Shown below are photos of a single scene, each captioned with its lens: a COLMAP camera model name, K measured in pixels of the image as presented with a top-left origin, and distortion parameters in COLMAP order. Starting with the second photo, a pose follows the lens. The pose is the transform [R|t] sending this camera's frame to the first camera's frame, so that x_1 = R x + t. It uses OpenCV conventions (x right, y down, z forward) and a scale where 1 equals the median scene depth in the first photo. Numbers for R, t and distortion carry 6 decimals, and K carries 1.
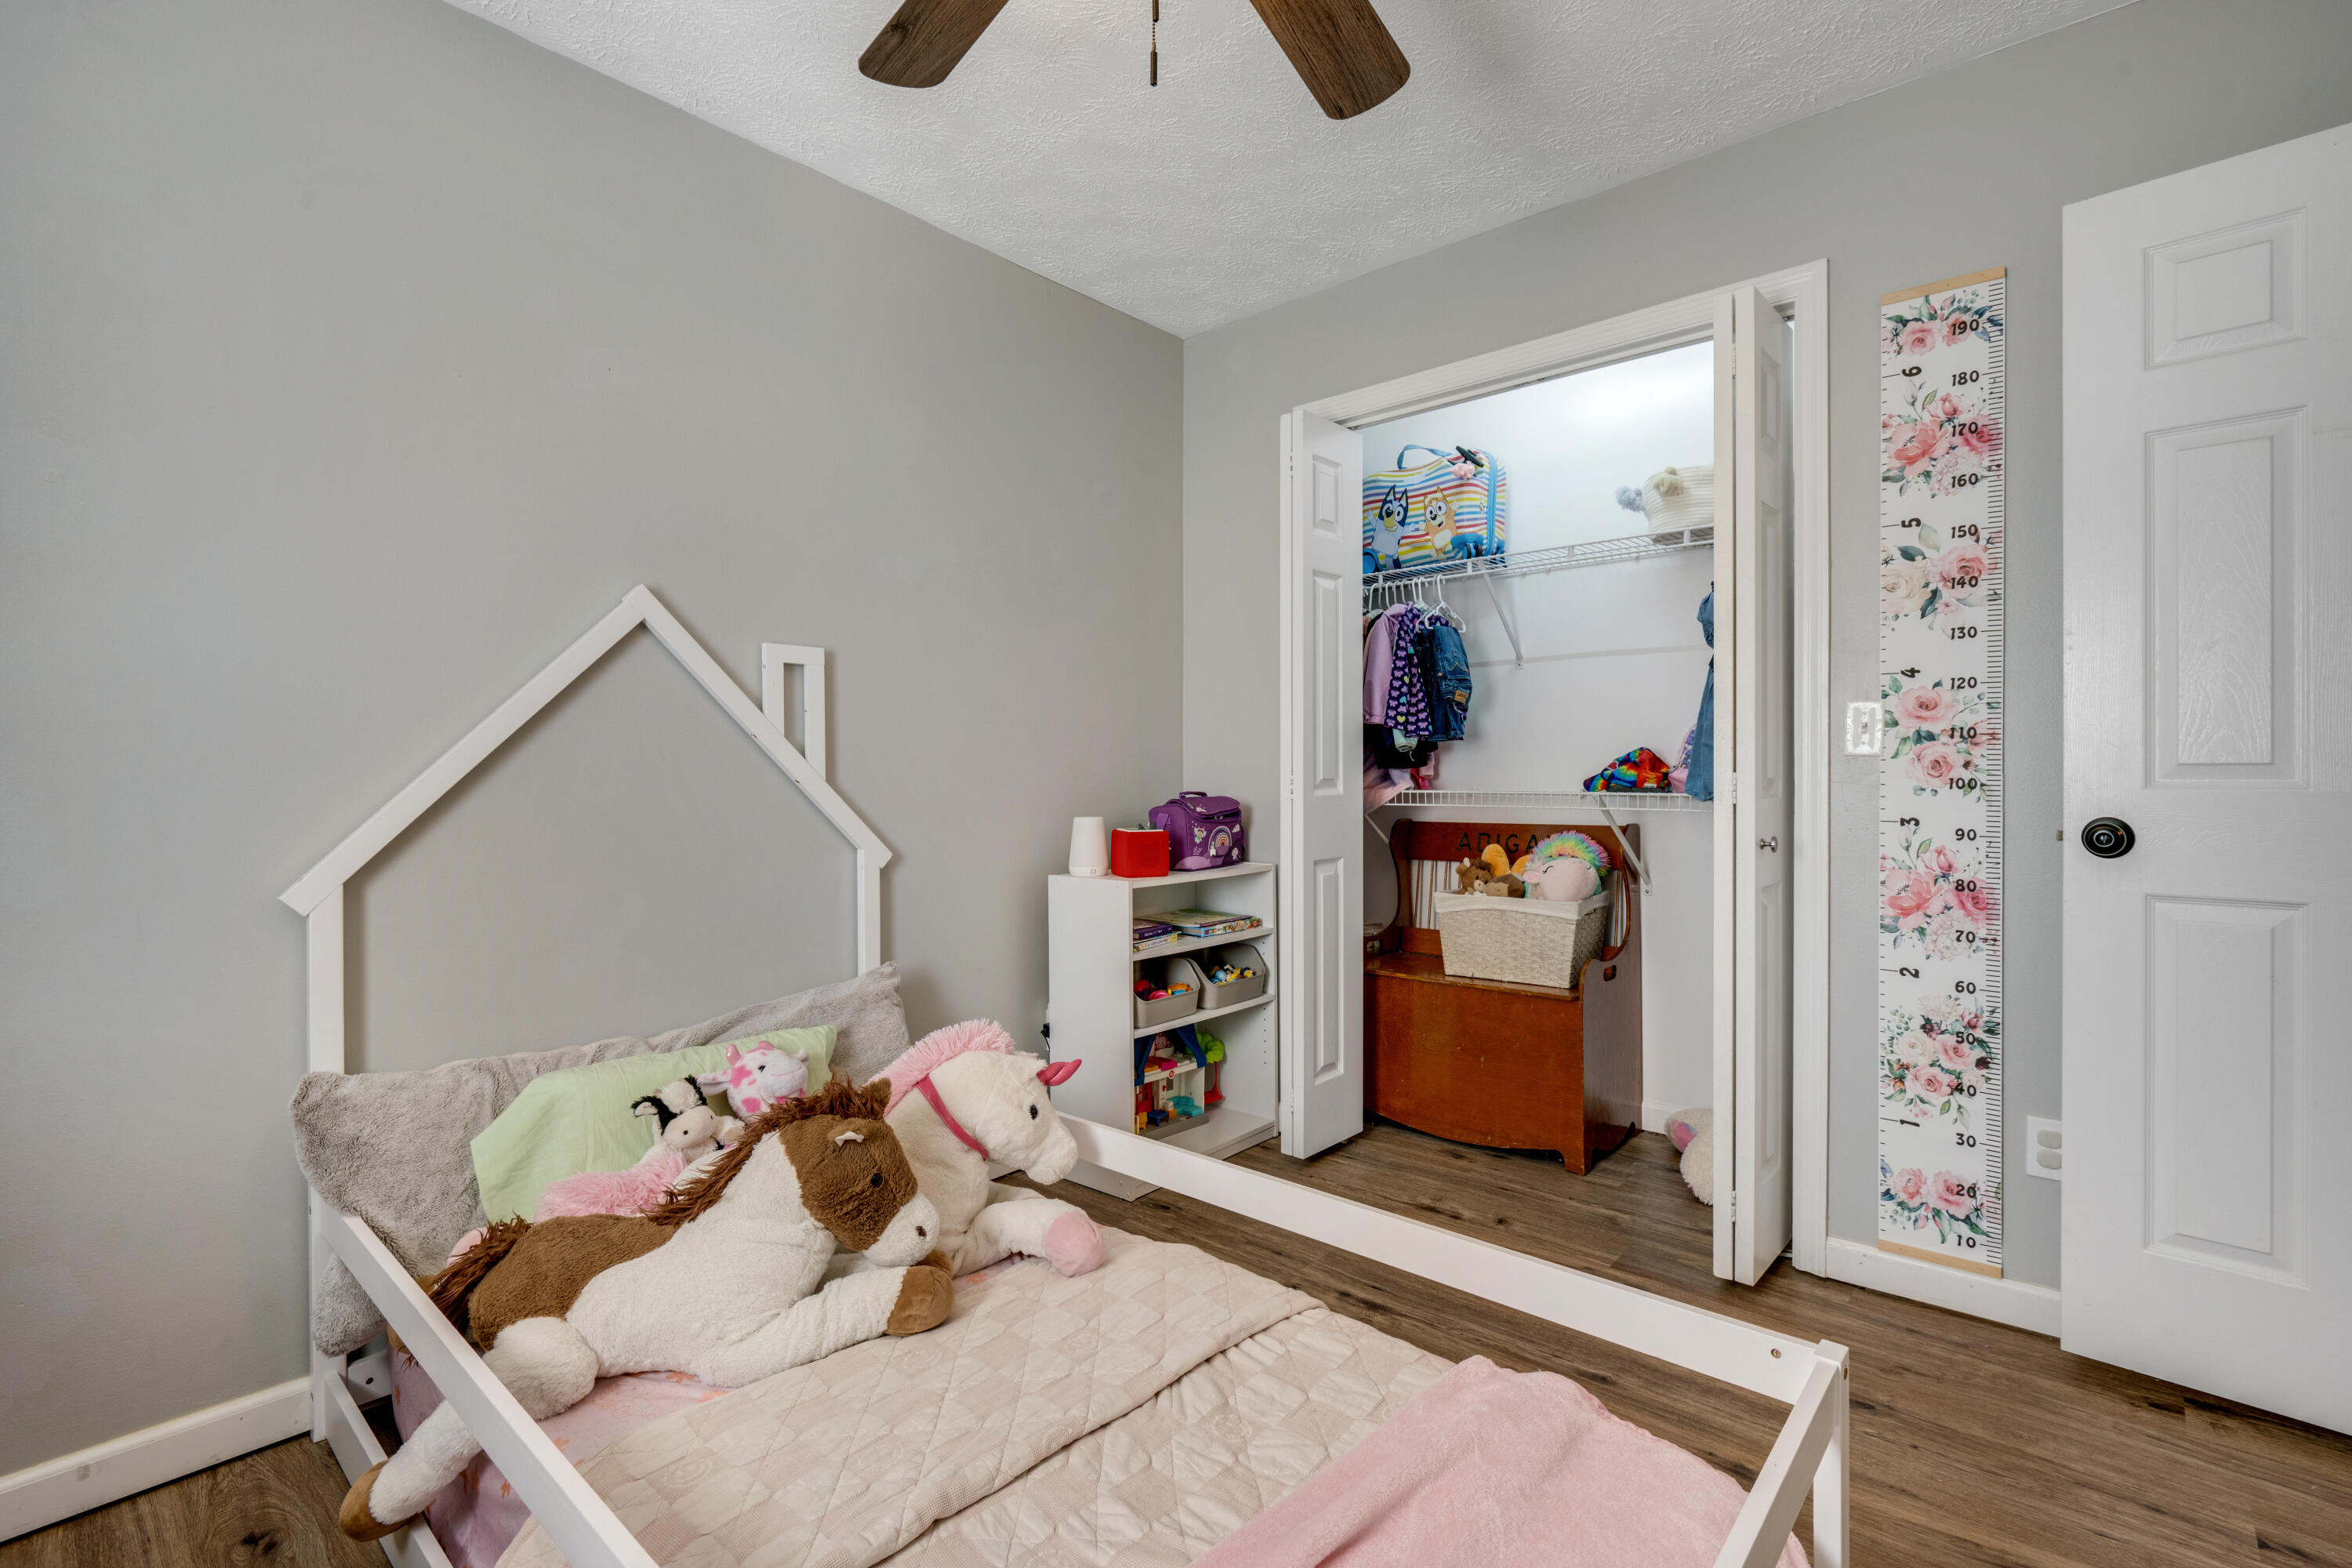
lens RADIAL K [[1089.6, 0, 1185.8], [0, 1089.6, 771.8], [0, 0, 1]] dist [0.001489, -0.015824]
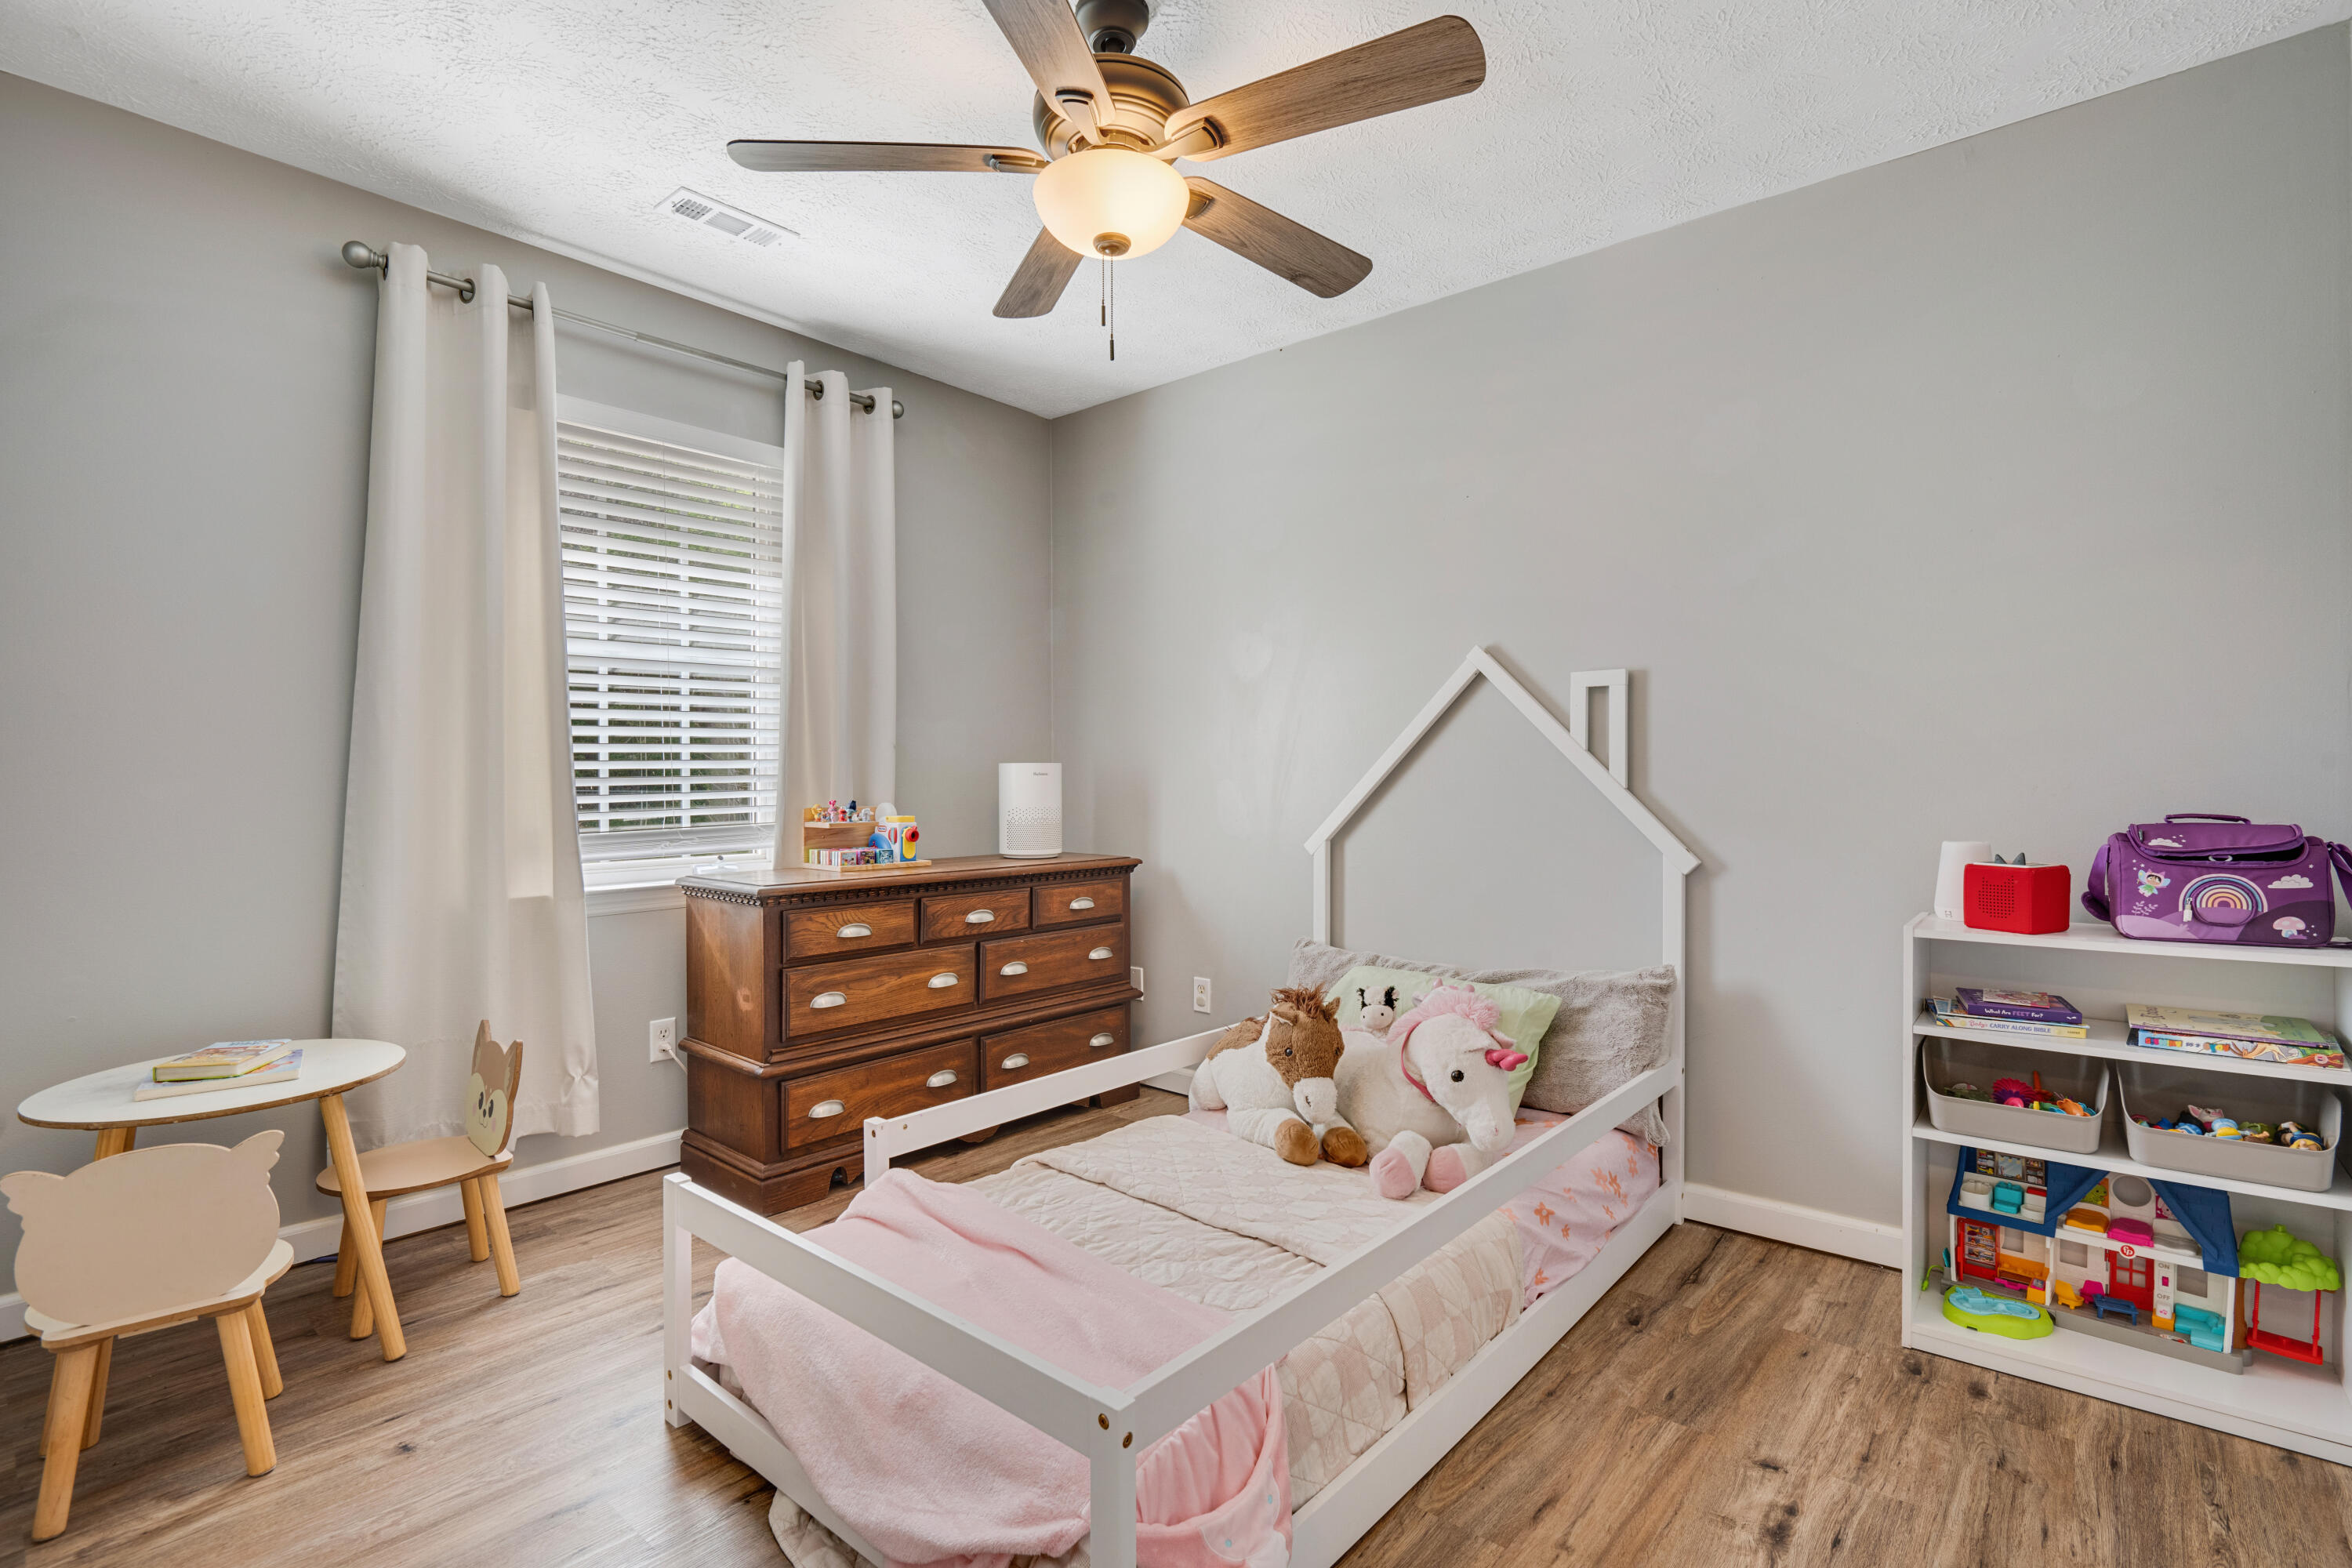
lens RADIAL K [[1089.6, 0, 1185.8], [0, 1089.6, 771.8], [0, 0, 1]] dist [0.001489, -0.015824]
pose [[-0.005032, -0.004439, -0.999977, 0.810871], [-0.000369, 0.999990, -0.004438, -0.004235], [0.999987, 0.000347, -0.005033, 0.567403]]
